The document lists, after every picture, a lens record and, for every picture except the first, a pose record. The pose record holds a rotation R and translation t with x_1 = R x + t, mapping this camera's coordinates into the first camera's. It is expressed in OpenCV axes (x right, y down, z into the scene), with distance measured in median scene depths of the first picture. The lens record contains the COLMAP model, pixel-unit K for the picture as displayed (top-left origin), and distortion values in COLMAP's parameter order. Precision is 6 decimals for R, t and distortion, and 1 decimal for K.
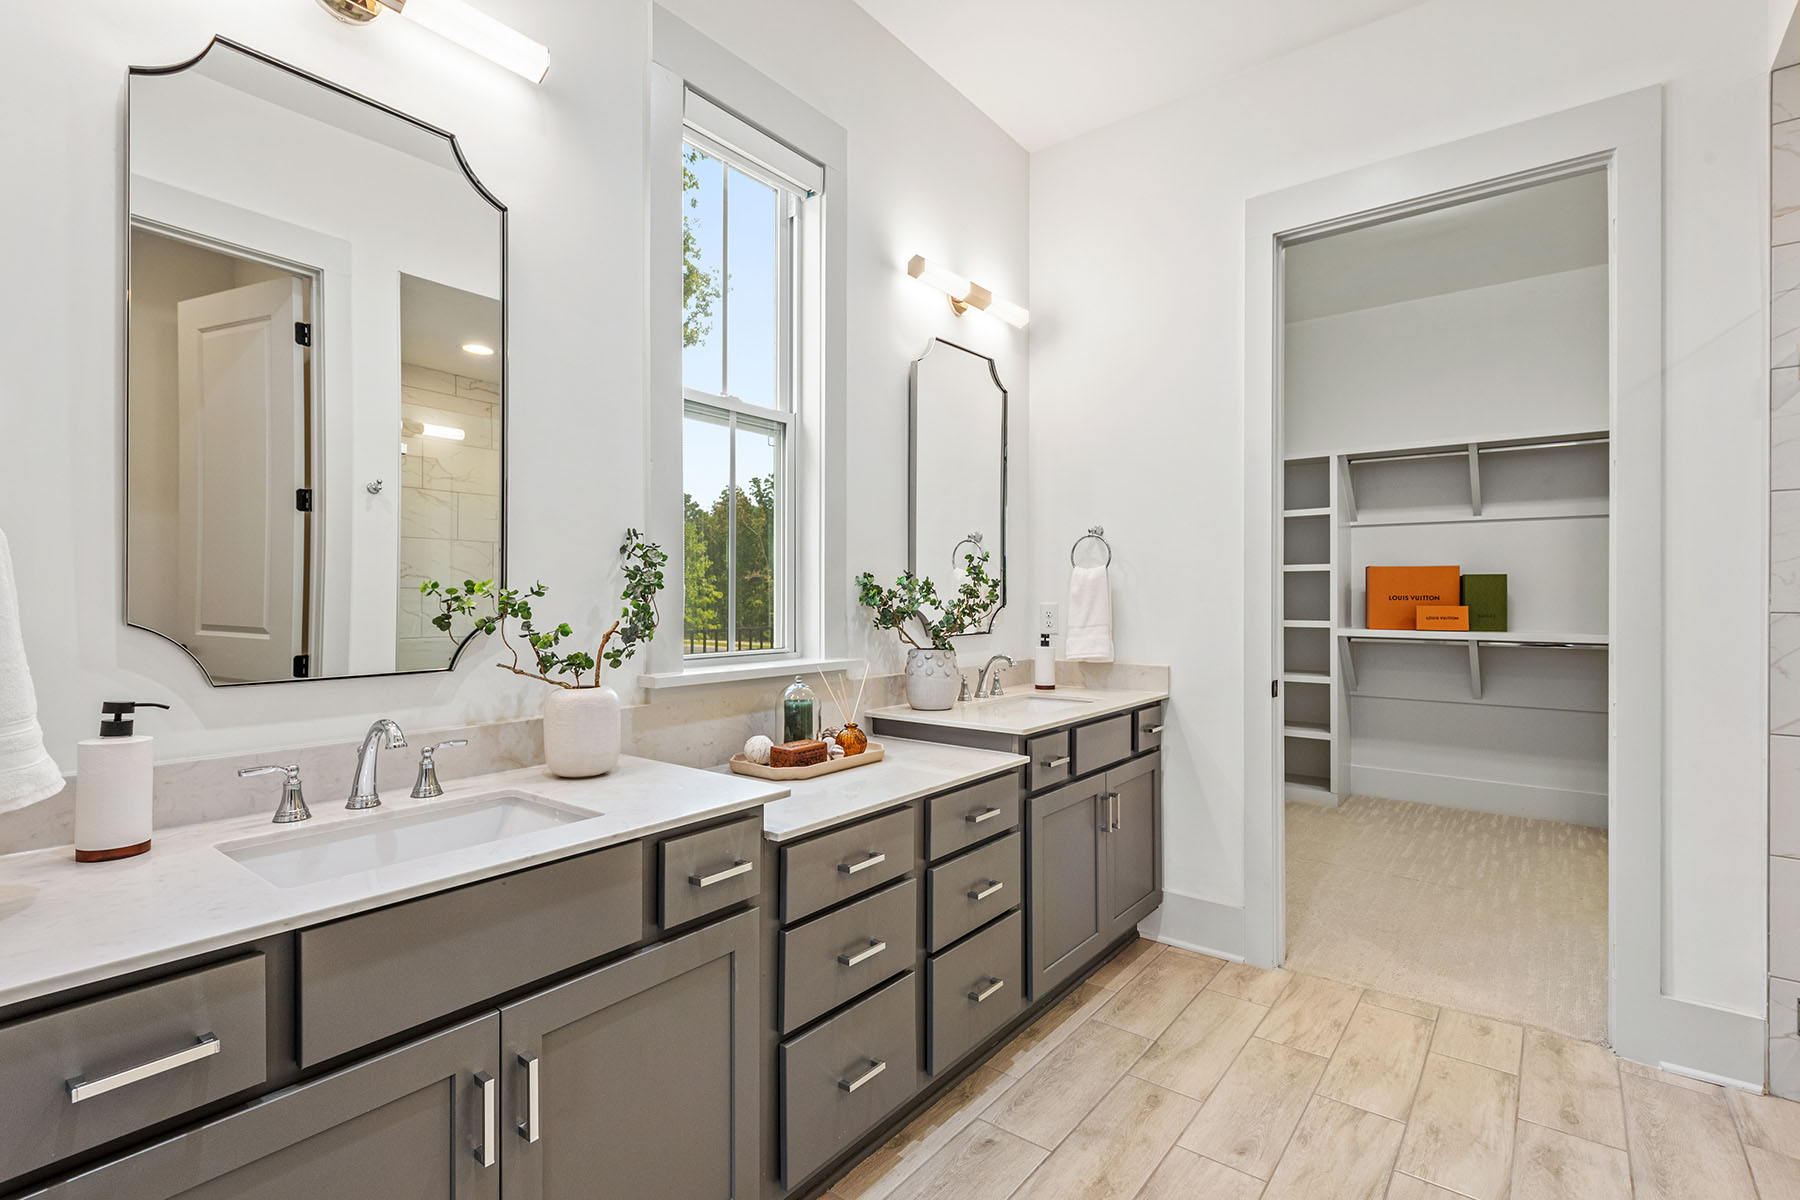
lens RADIAL K [[829.3, 0, 907.2], [0, 829.3, 601.4], [0, 0, 1]] dist [0.008788, -0.001026]
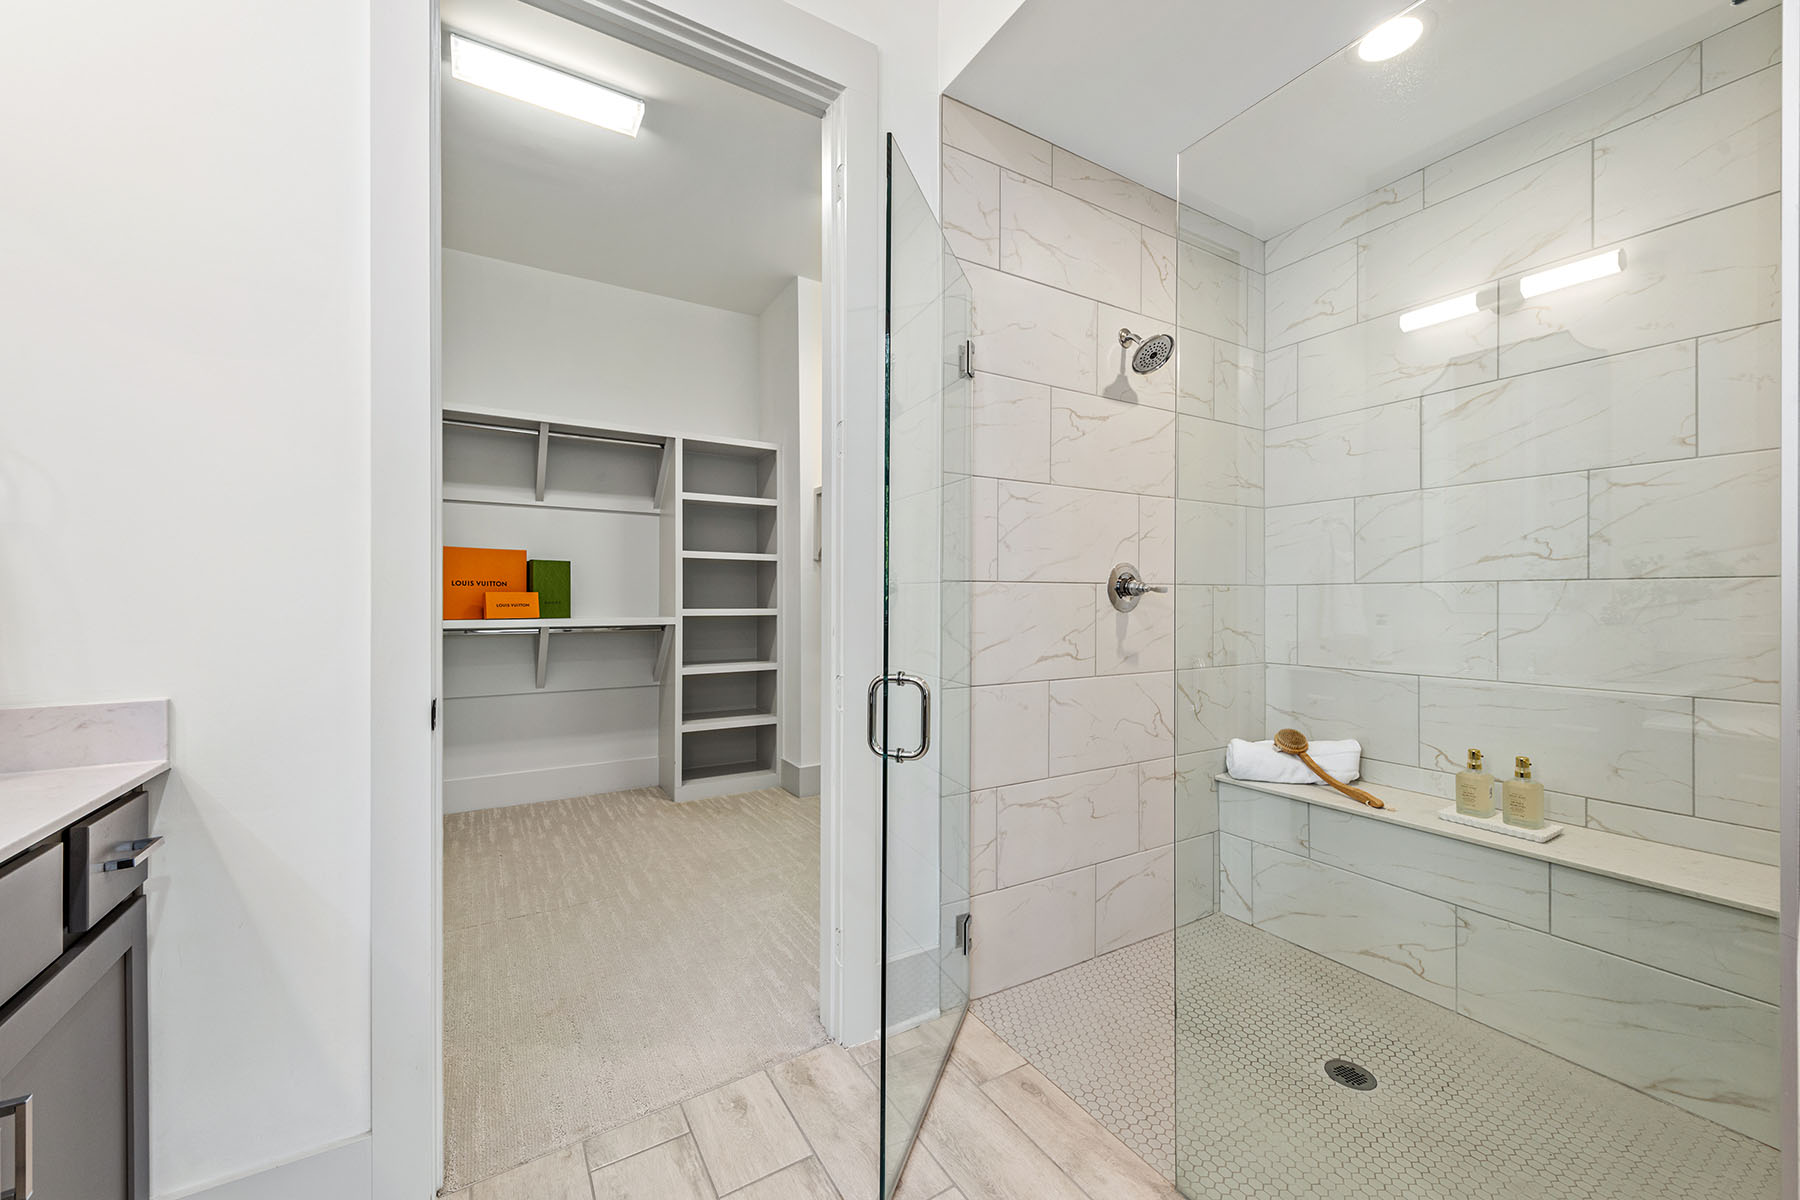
lens RADIAL K [[704.5, 0, 913.0], [0, 704.5, 597.8], [0, 0, 1]] dist [0.014957, -0.002070]
pose [[0.347582, -0.001399, 0.937648, 0.058049], [0.007312, 0.999973, -0.001218, 0.016116], [-0.937621, 0.007280, 0.347583, 0.308877]]
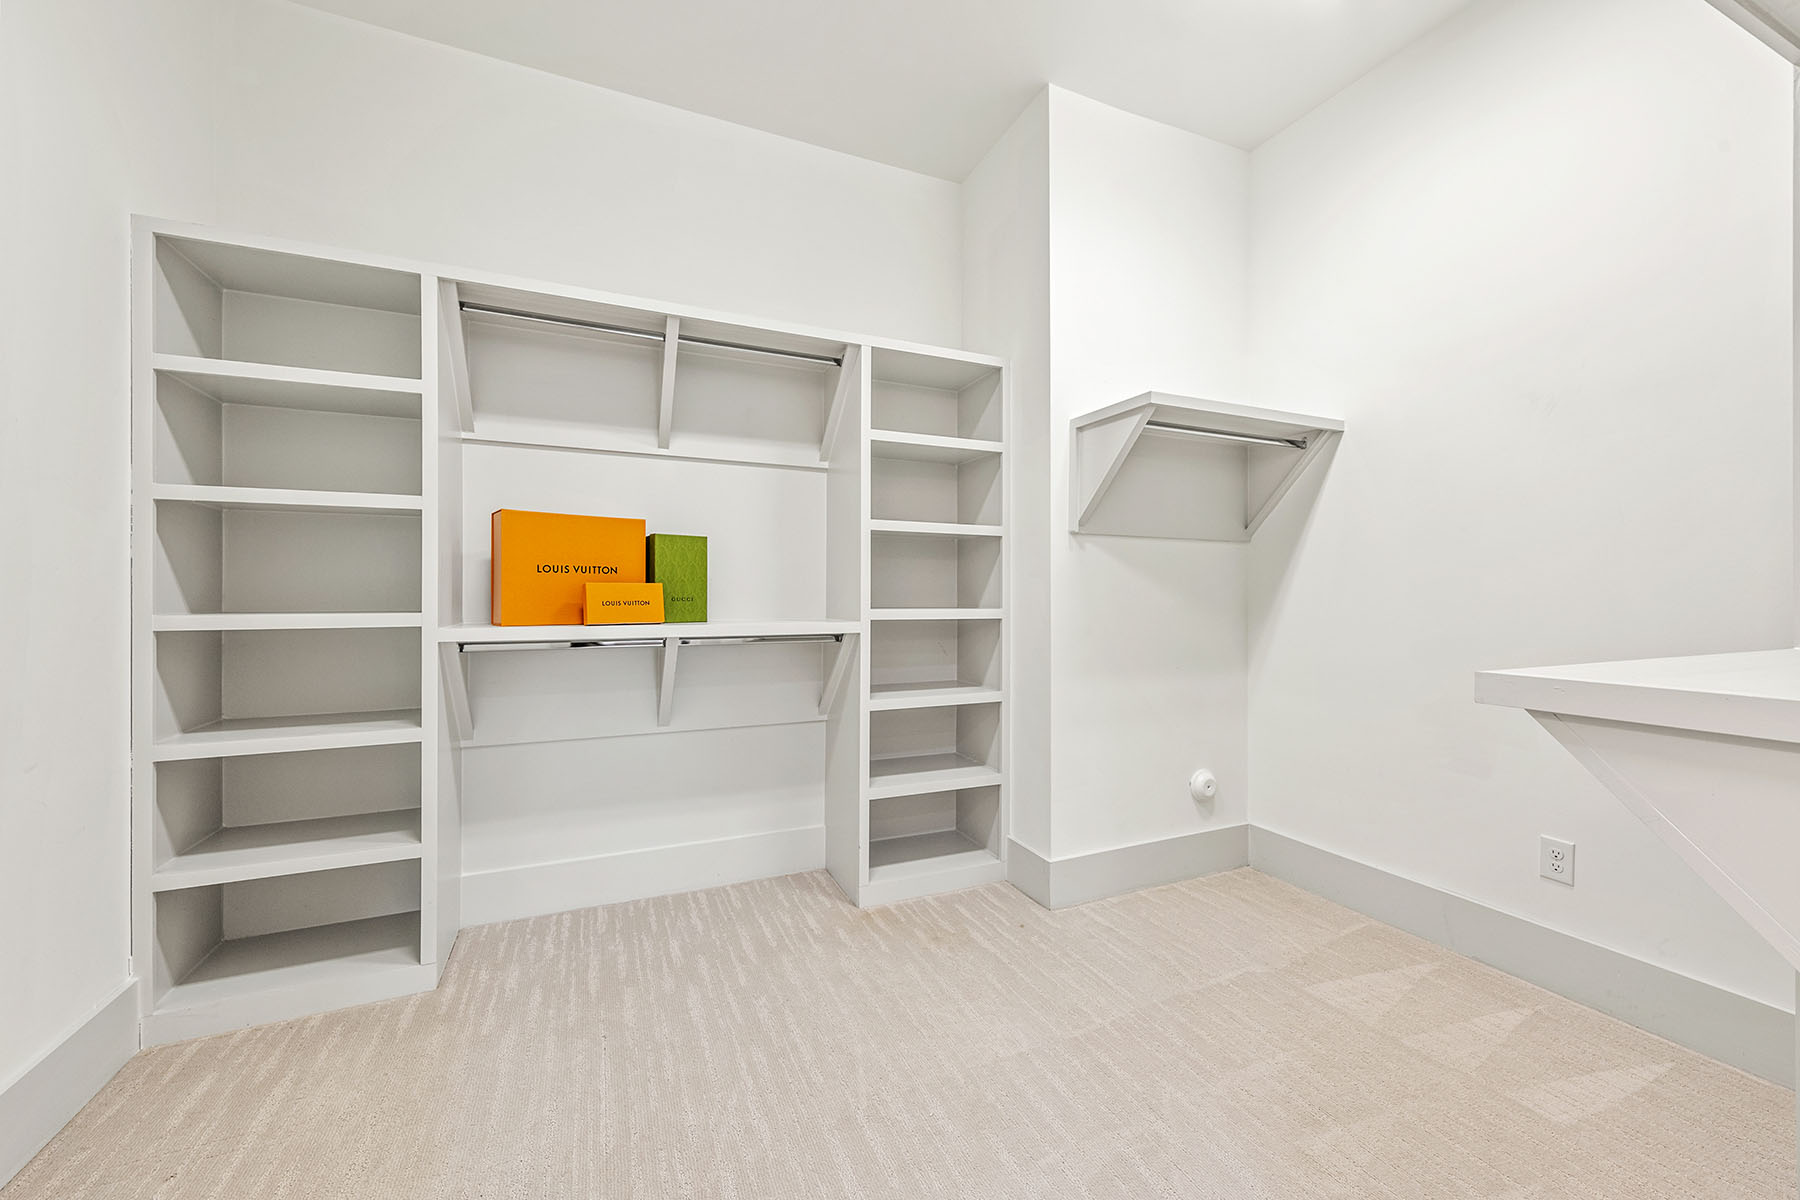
lens RADIAL K [[704.5, 0, 909.6], [0, 704.5, 588.1], [0, 0, 1]] dist [0.014957, -0.002070]
pose [[0.469512, 0.006599, 0.882902, 0.292488], [0.007275, 0.999909, -0.011342, 0.016561], [-0.882896, 0.011749, 0.469421, 0.585644]]
